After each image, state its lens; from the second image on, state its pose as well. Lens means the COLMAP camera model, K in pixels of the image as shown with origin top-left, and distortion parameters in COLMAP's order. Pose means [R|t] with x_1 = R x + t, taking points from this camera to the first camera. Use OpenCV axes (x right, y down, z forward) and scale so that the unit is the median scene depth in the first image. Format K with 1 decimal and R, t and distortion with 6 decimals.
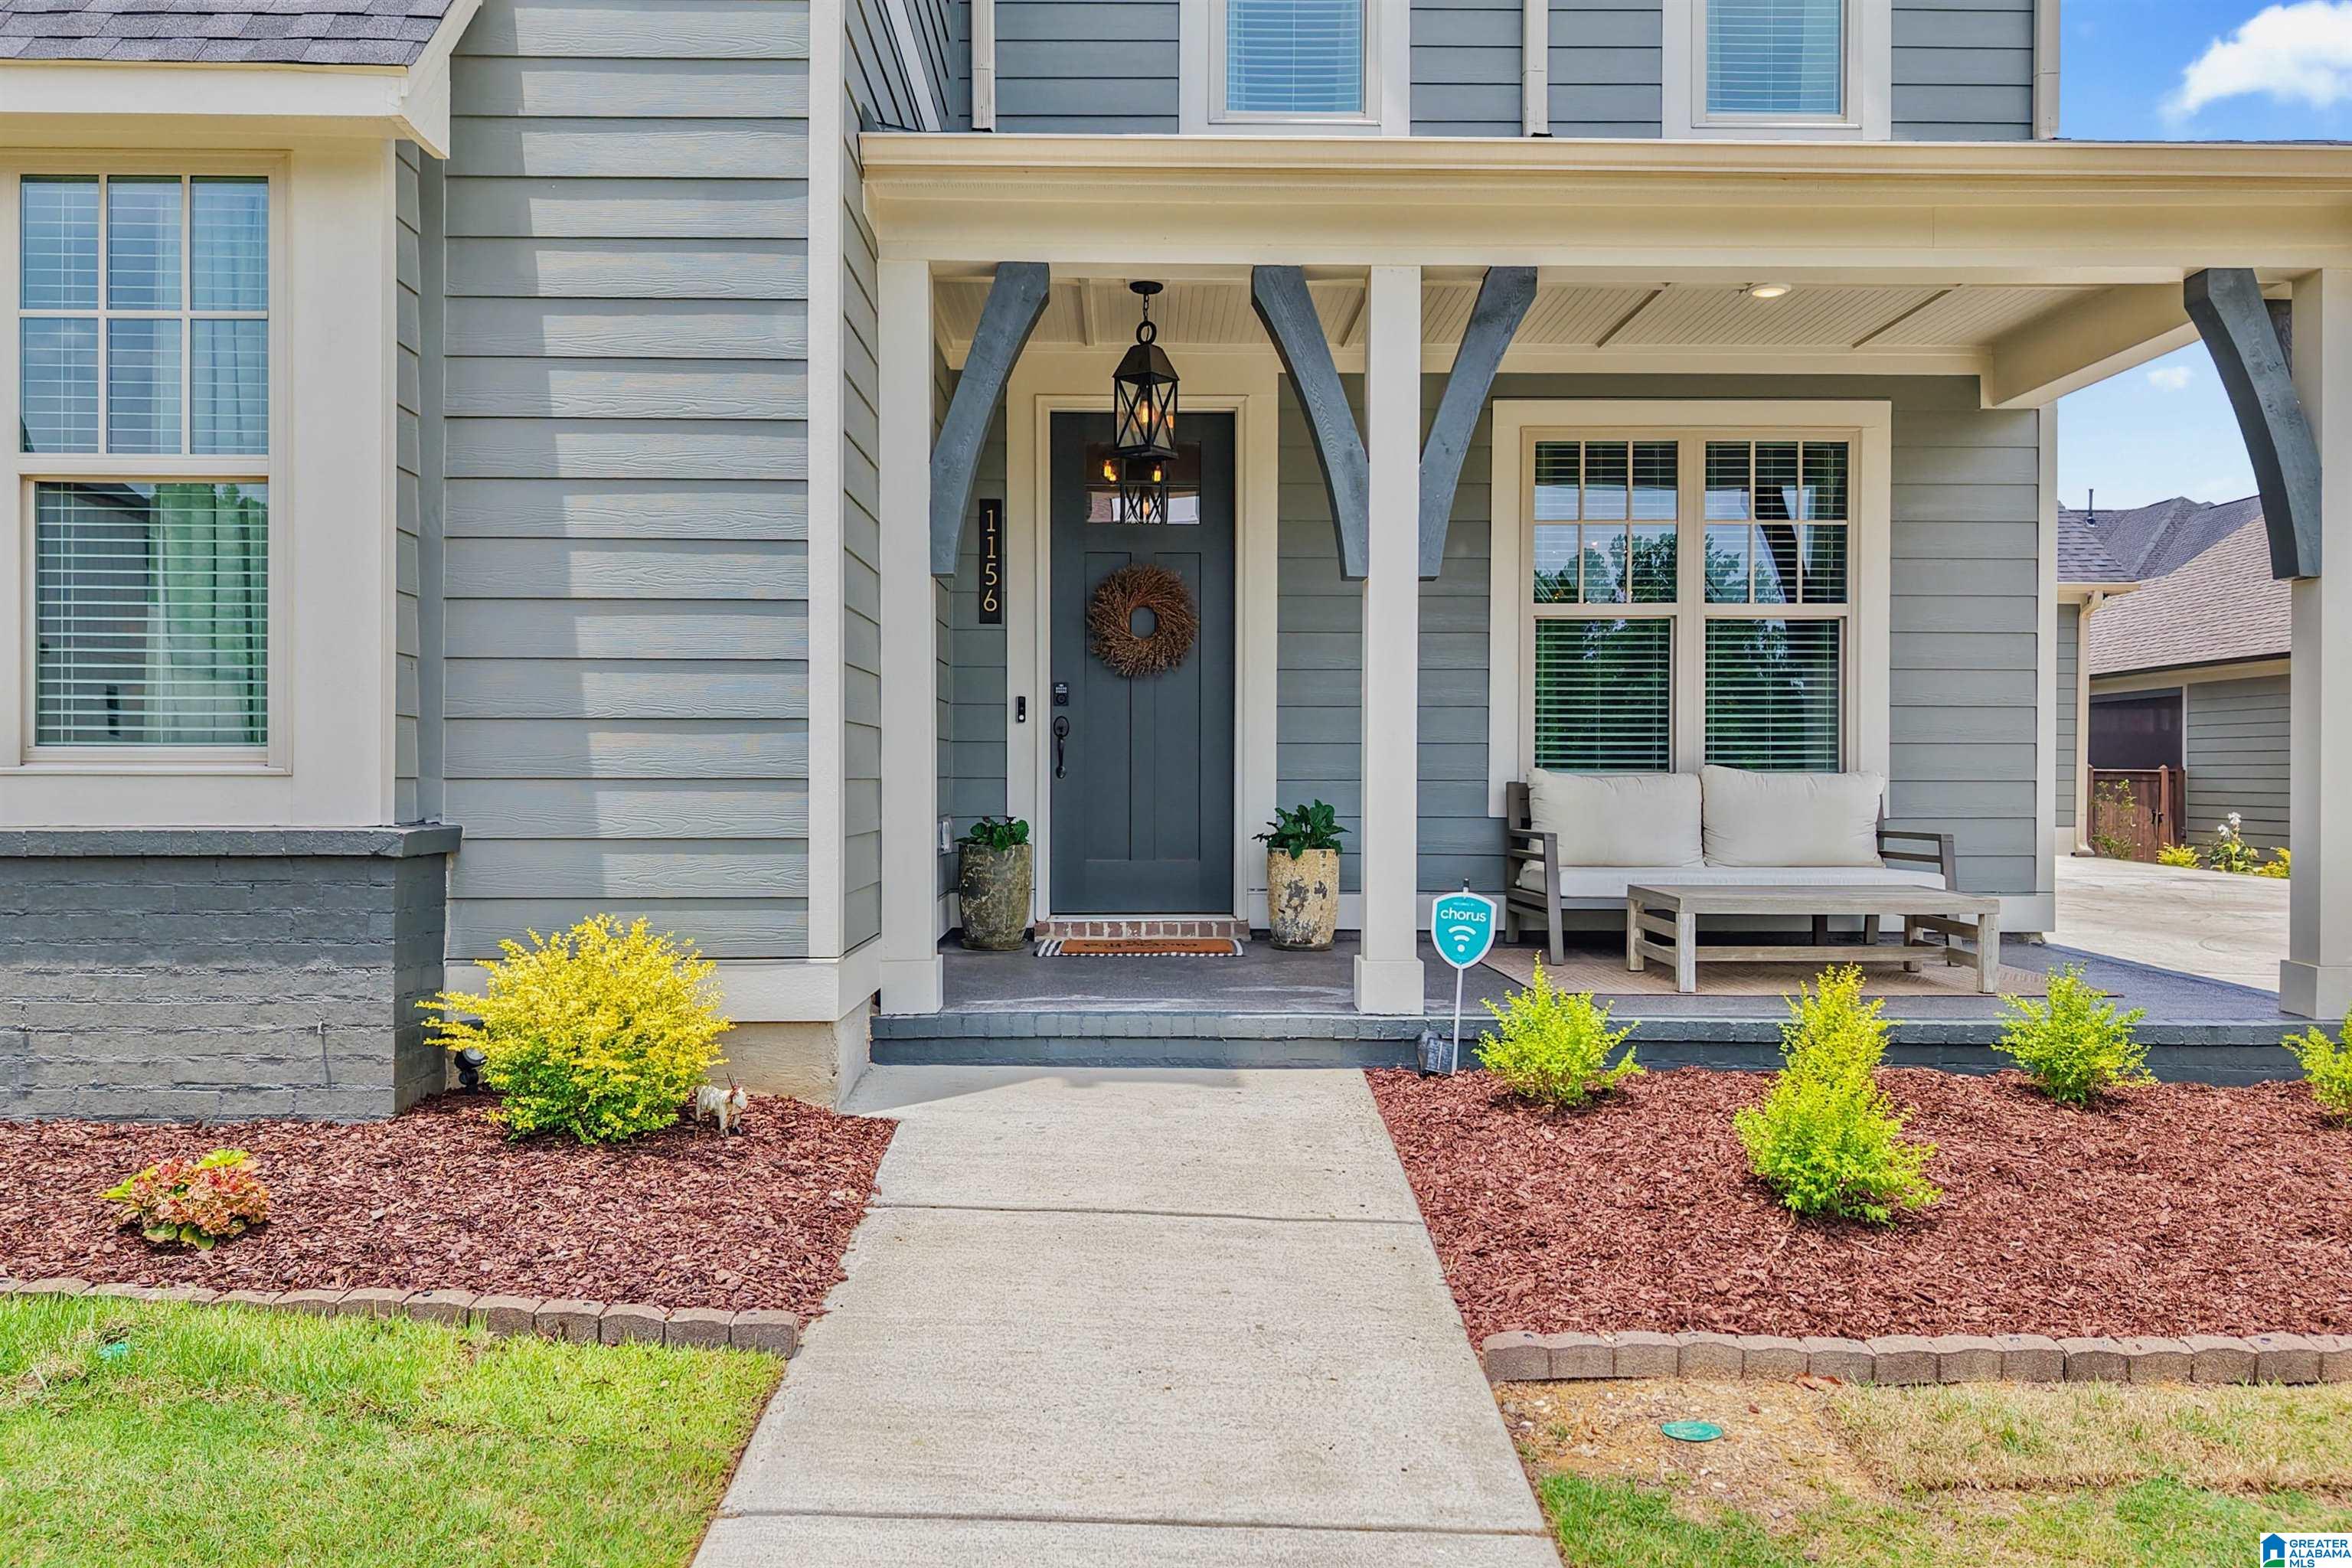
lens RADIAL K [[1873.3, 0, 1178.4], [0, 1873.3, 771.0], [0, 0, 1]] dist [0.030009, -0.015533]
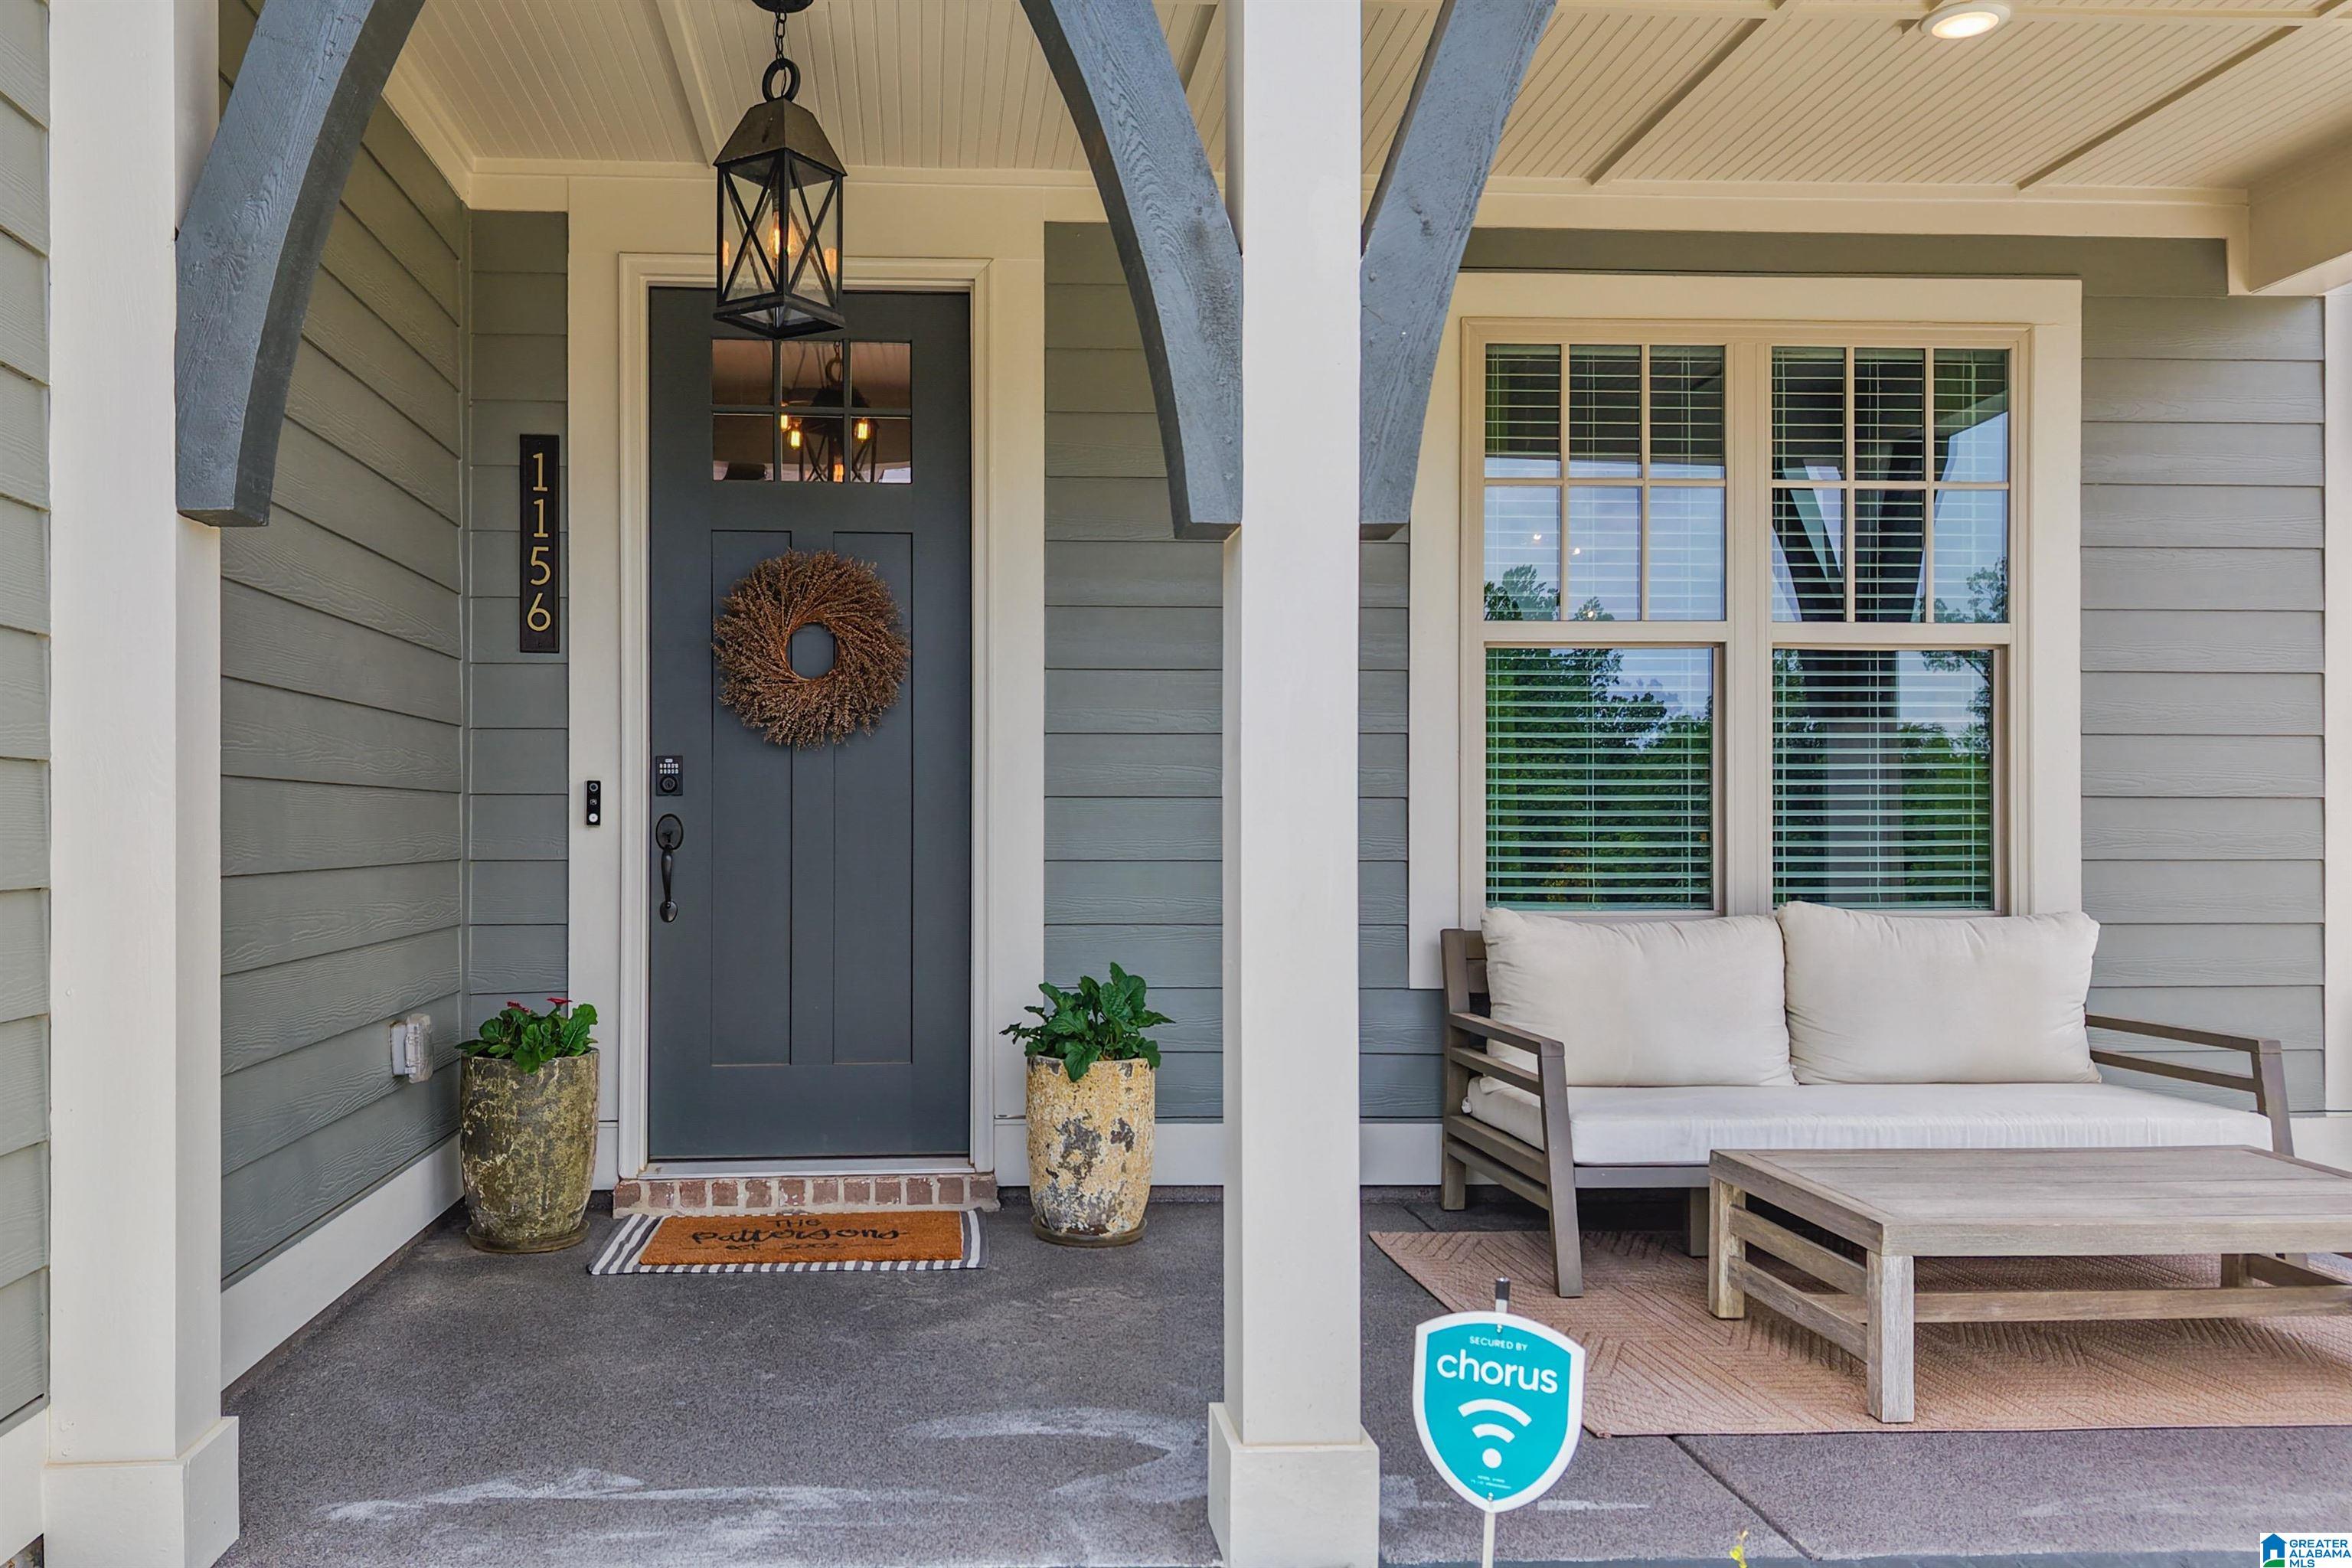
lens RADIAL K [[1873.3, 0, 1178.4], [0, 1873.3, 771.0], [0, 0, 1]] dist [0.030009, -0.015533]
pose [[0.993641, -0.002392, 0.112573, 0.029998], [0.005501, 0.999612, -0.027308, -0.027830], [-0.112464, 0.027754, 0.993268, 0.440780]]
